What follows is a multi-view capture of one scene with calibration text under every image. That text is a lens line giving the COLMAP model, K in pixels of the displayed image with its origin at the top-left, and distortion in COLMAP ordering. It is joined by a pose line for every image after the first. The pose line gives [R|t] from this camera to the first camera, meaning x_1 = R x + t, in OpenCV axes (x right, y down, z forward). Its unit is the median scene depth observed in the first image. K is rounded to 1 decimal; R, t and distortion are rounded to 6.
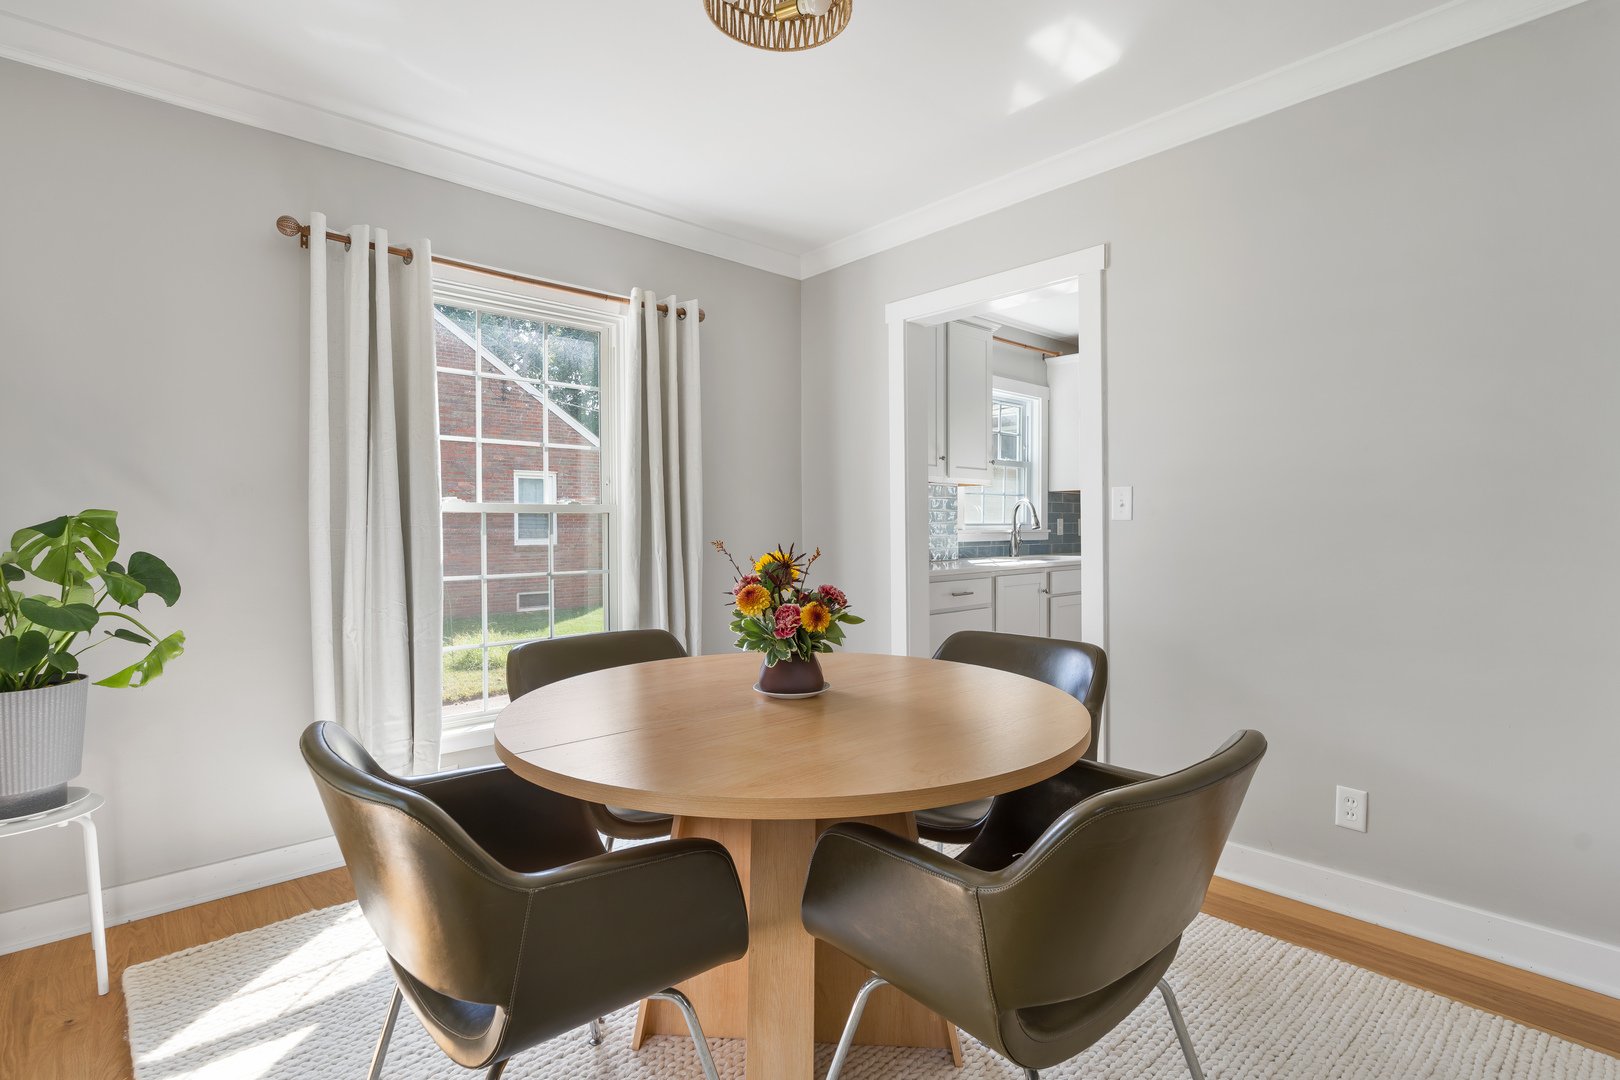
lens RADIAL K [[788.7, 0, 810.0], [0, 788.7, 540.0], [0, 0, 1]] dist [-0.002329, -0.001171]
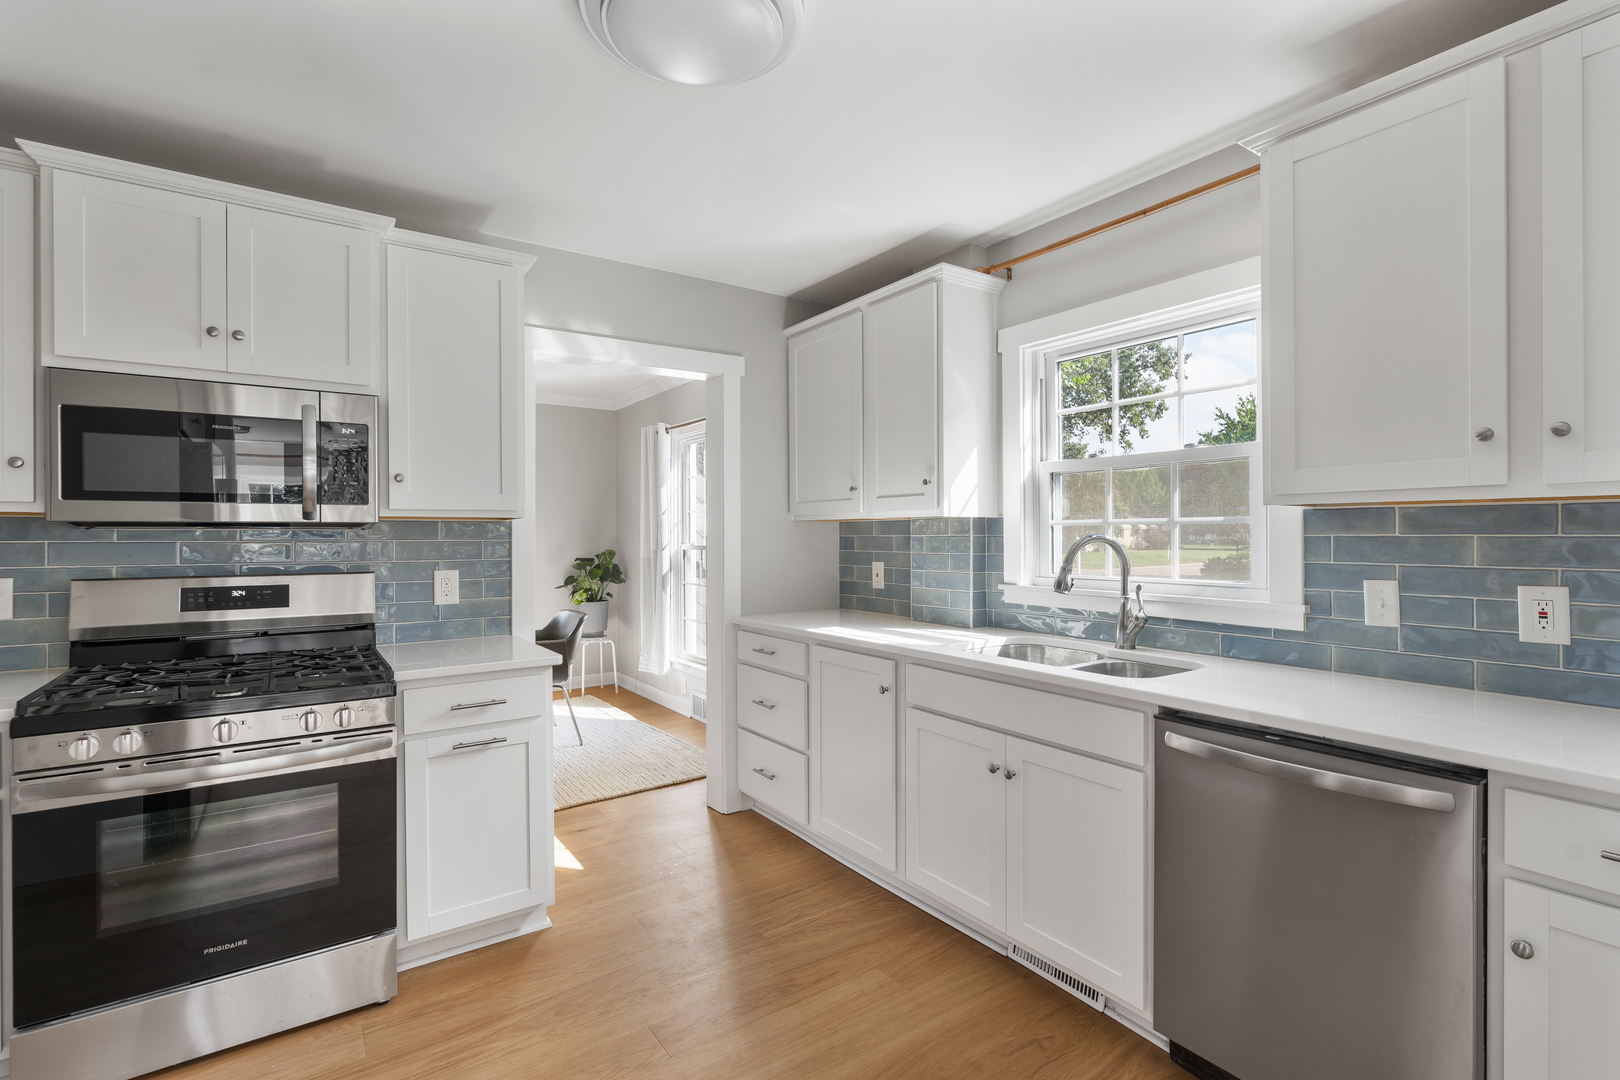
lens RADIAL K [[753.2, 0, 810.0], [0, 753.2, 540.0], [0, 0, 1]] dist [0.000645, 0.000007]
pose [[-0.132947, 0.015271, -0.991006, 0.710444], [-0.011706, 0.999787, 0.016976, -0.049635], [0.991054, 0.013858, -0.132740, 0.814134]]
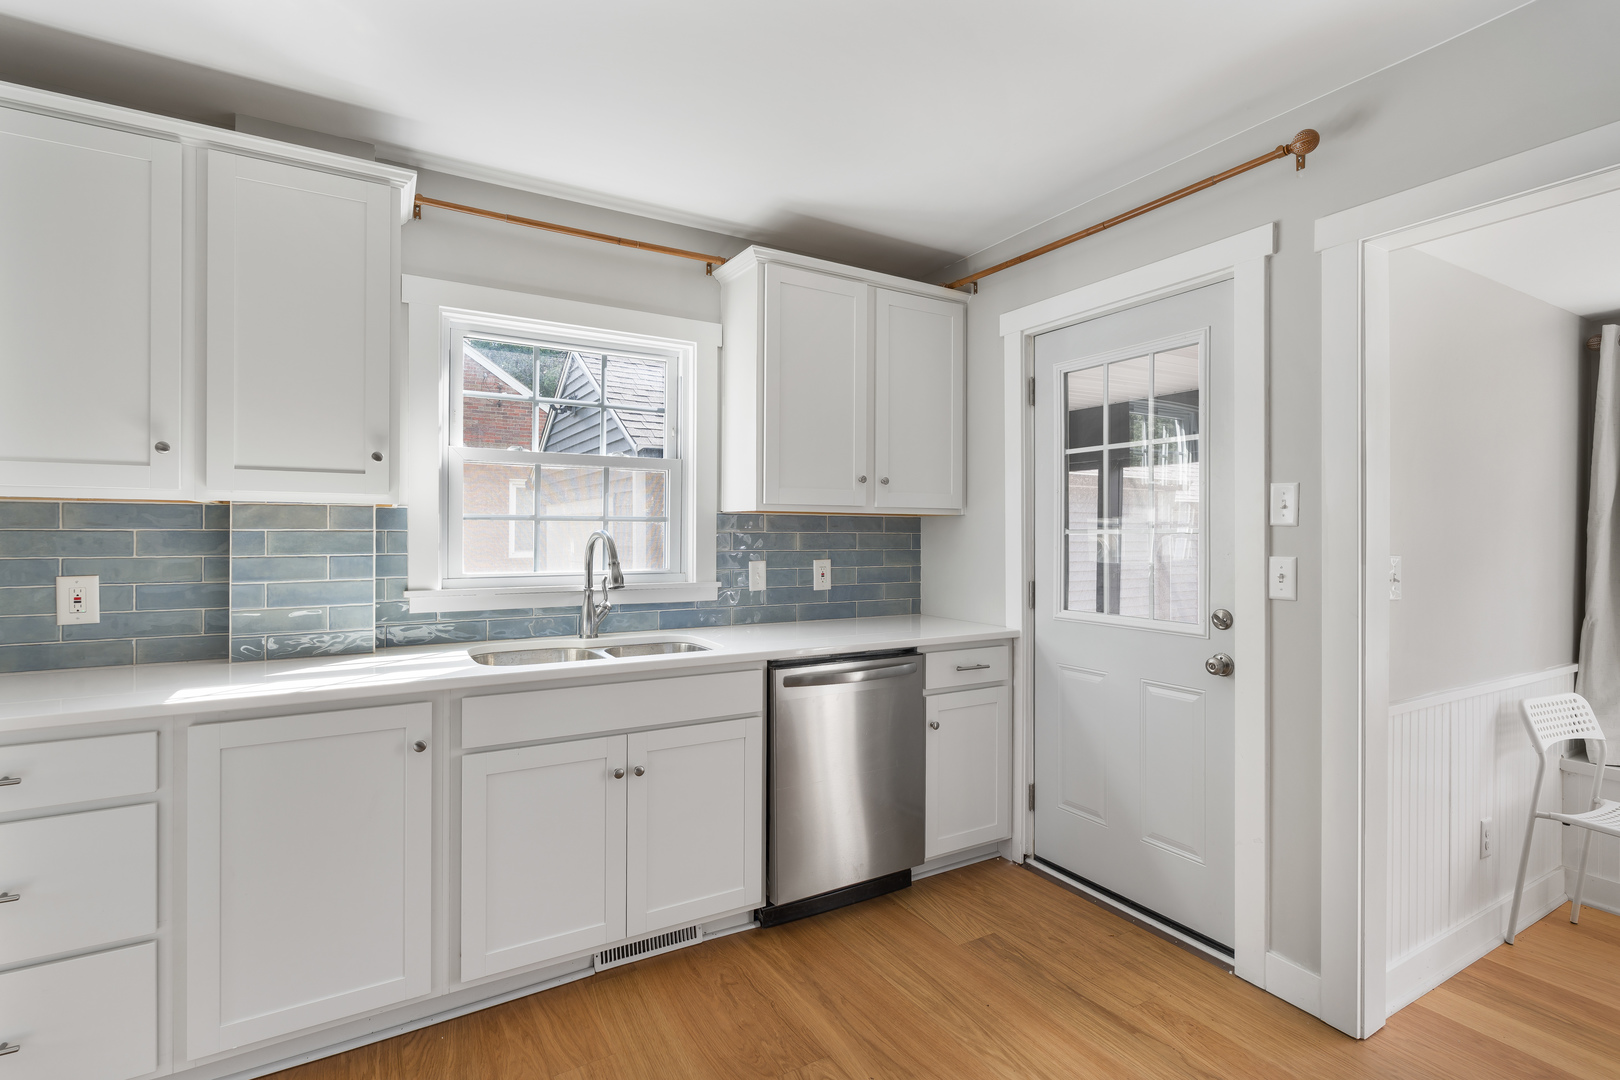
lens RADIAL K [[762.2, 0, 814.5], [0, 762.2, 534.2], [0, 0, 1]] dist [-0.000007, 0.000233]
pose [[0.980081, 0.012716, -0.198192, 0.477125], [-0.015218, 0.999823, -0.011107, -0.041989], [0.198015, 0.013902, 0.980100, 0.498015]]
